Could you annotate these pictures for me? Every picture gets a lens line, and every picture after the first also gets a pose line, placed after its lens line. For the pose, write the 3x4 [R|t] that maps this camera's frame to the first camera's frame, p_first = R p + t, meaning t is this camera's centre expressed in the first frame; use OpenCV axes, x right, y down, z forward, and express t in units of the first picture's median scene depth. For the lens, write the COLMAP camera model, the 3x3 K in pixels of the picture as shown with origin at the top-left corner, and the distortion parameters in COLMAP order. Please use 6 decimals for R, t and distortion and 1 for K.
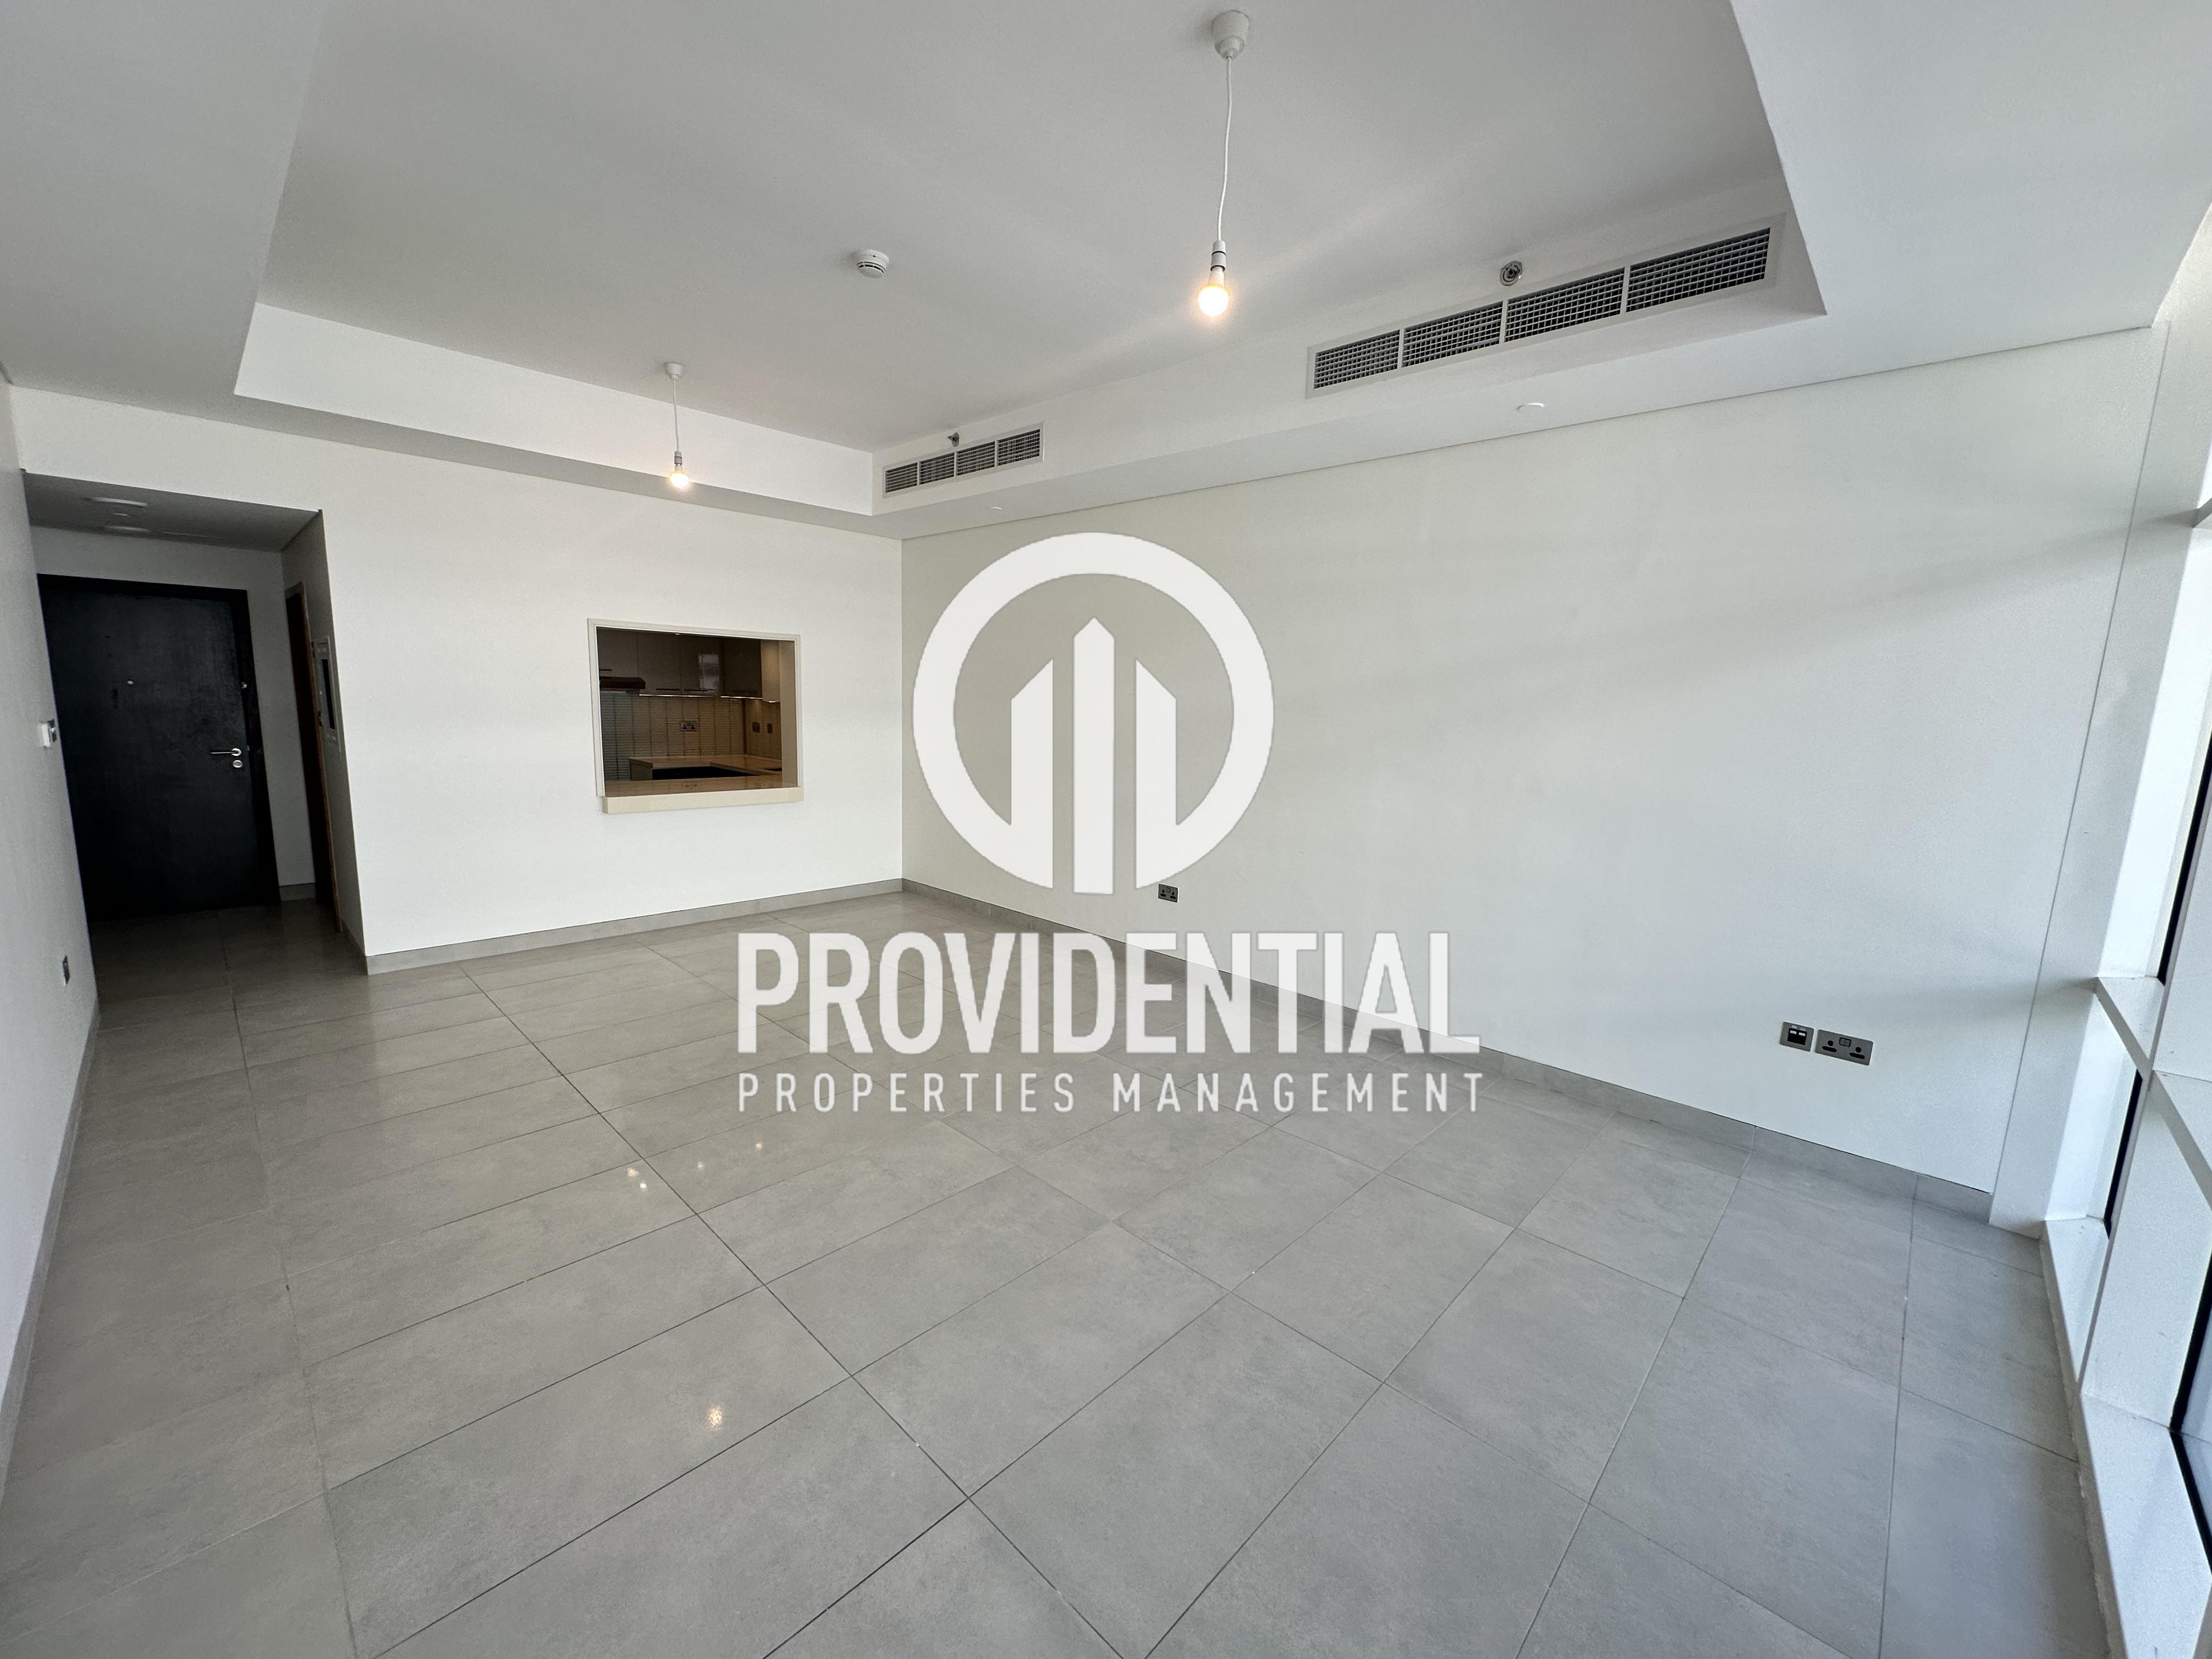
lens RADIAL K [[886.9, 0, 1116.6], [0, 886.9, 828.8], [0, 0, 1]] dist [-0.000196, -0.000222]
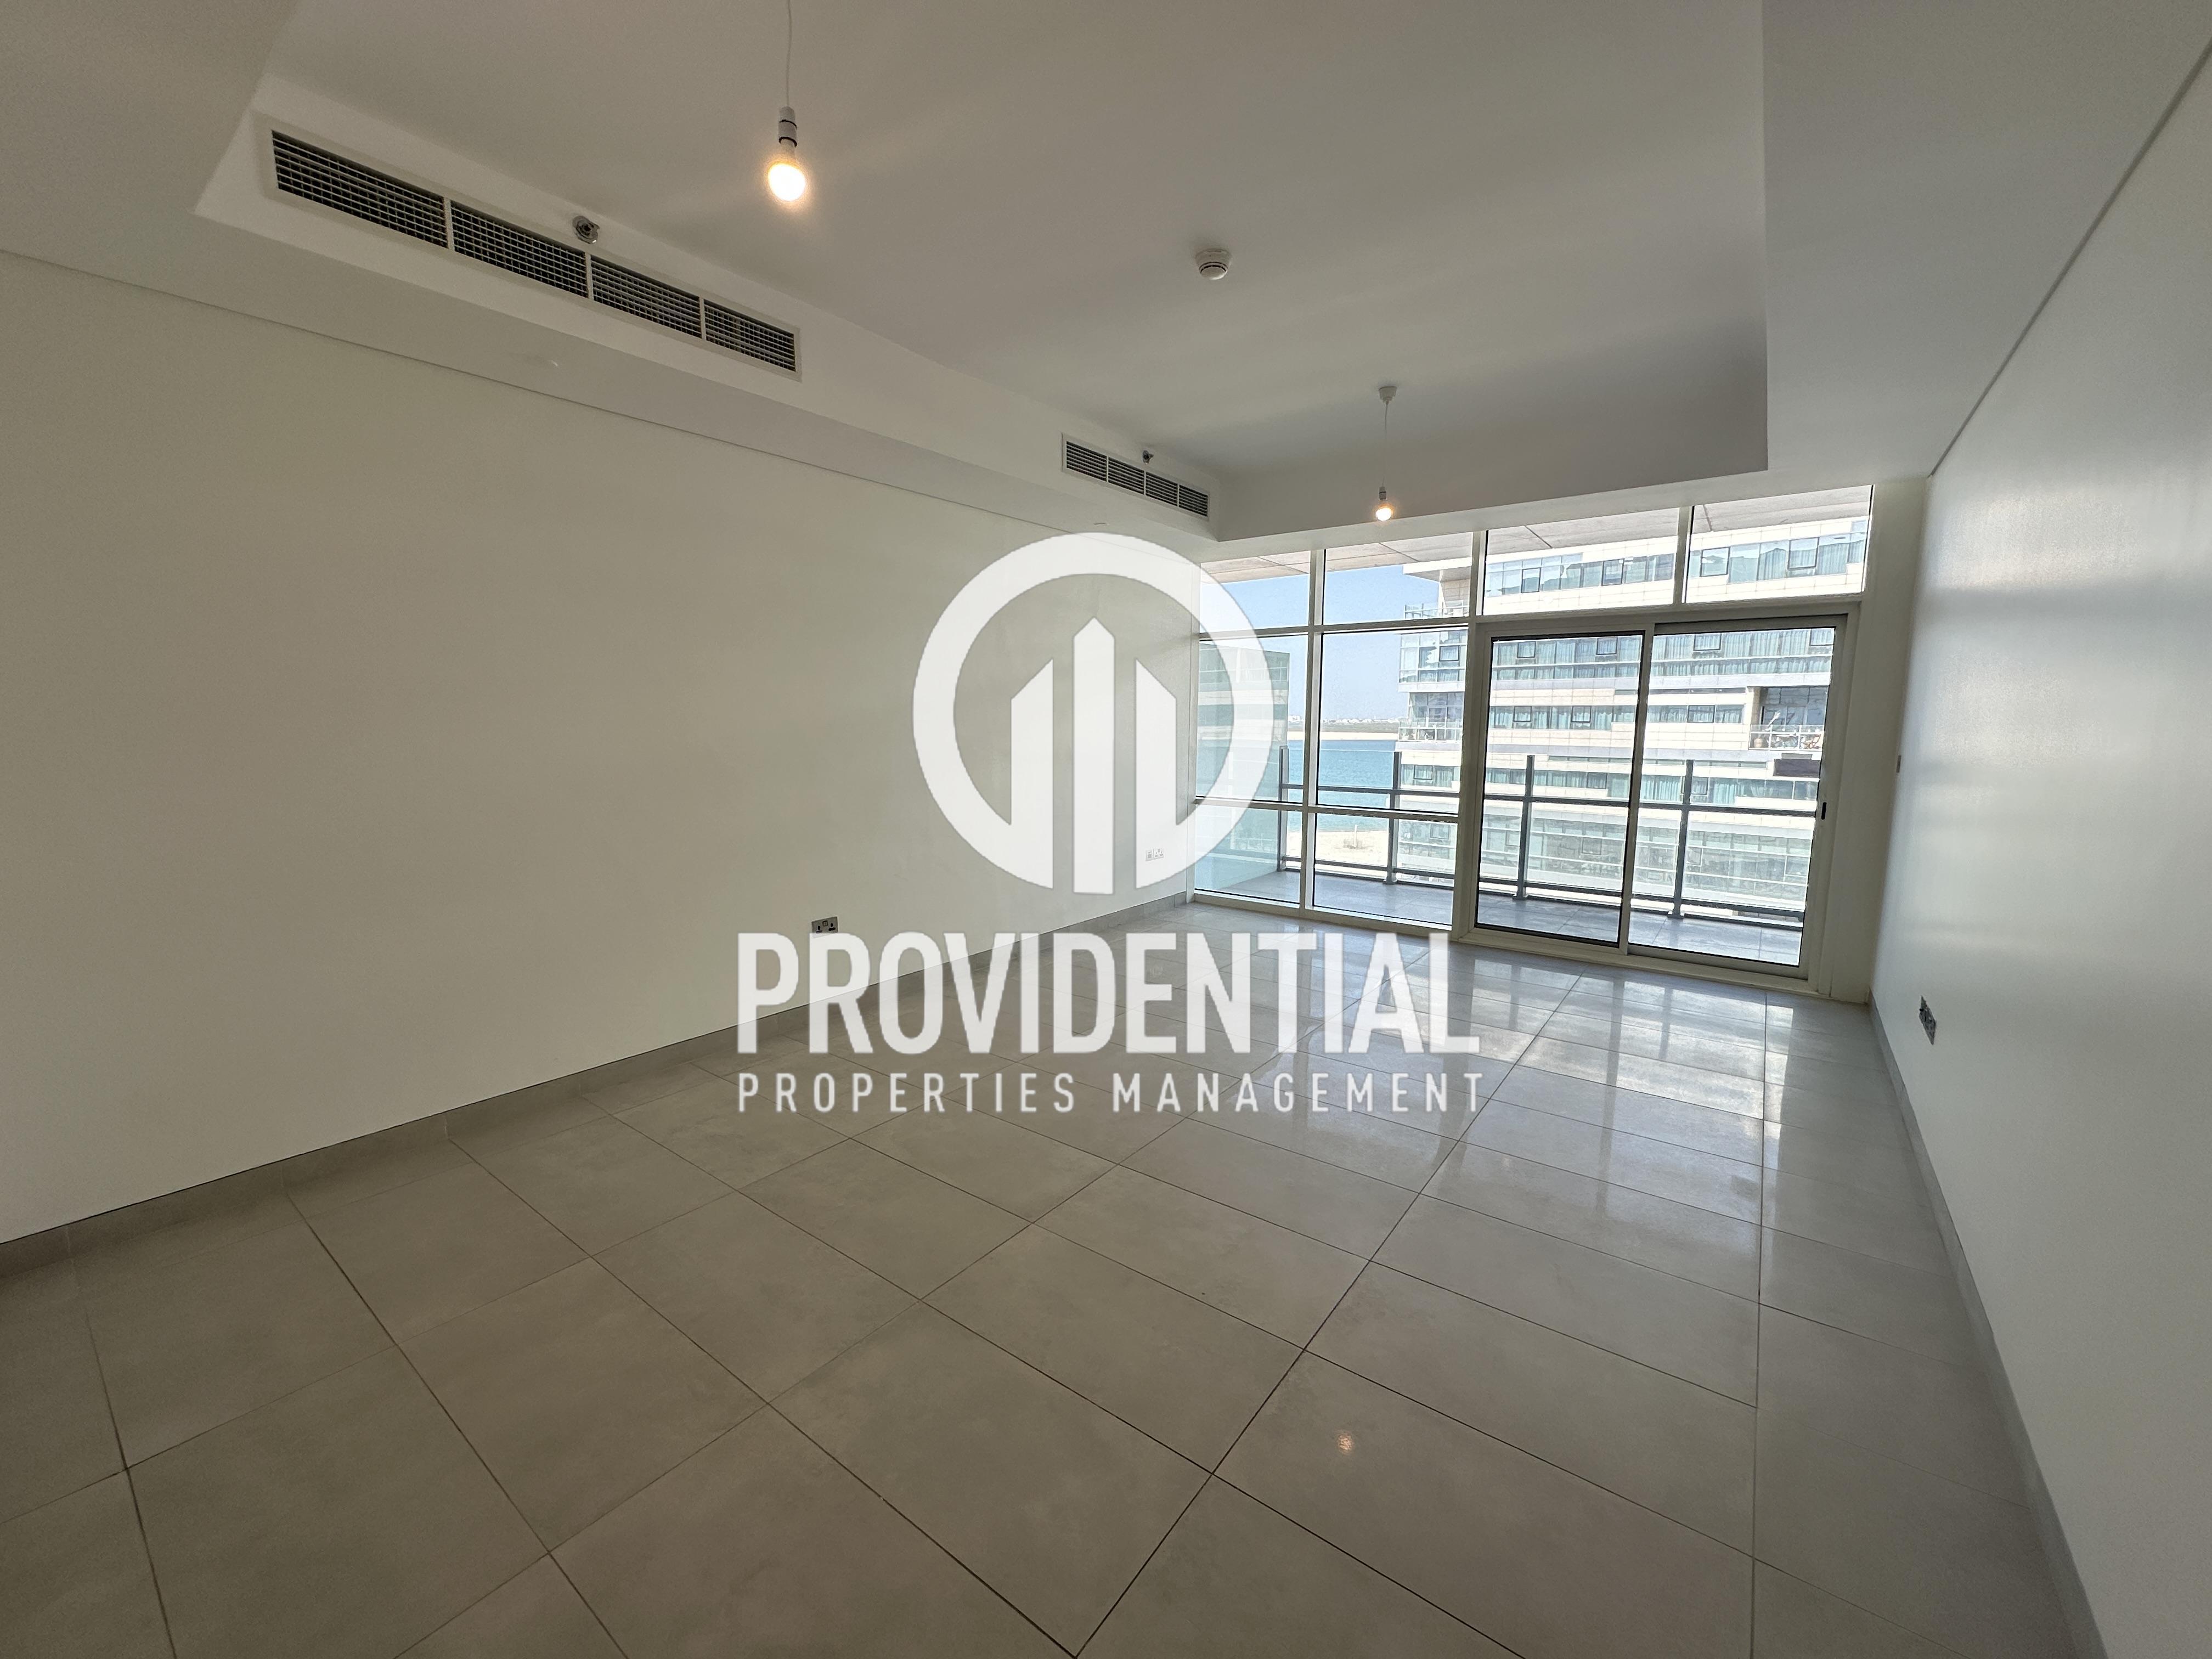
lens RADIAL K [[886.9, 0, 1093.5], [0, 886.9, 839.0], [0, 0, 1]] dist [-0.000196, -0.000222]
pose [[-0.112307, -0.168380, 0.979304, -0.941497], [0.139413, 0.973120, 0.183304, -0.151616], [-0.983845, 0.157115, -0.085814, 0.924913]]
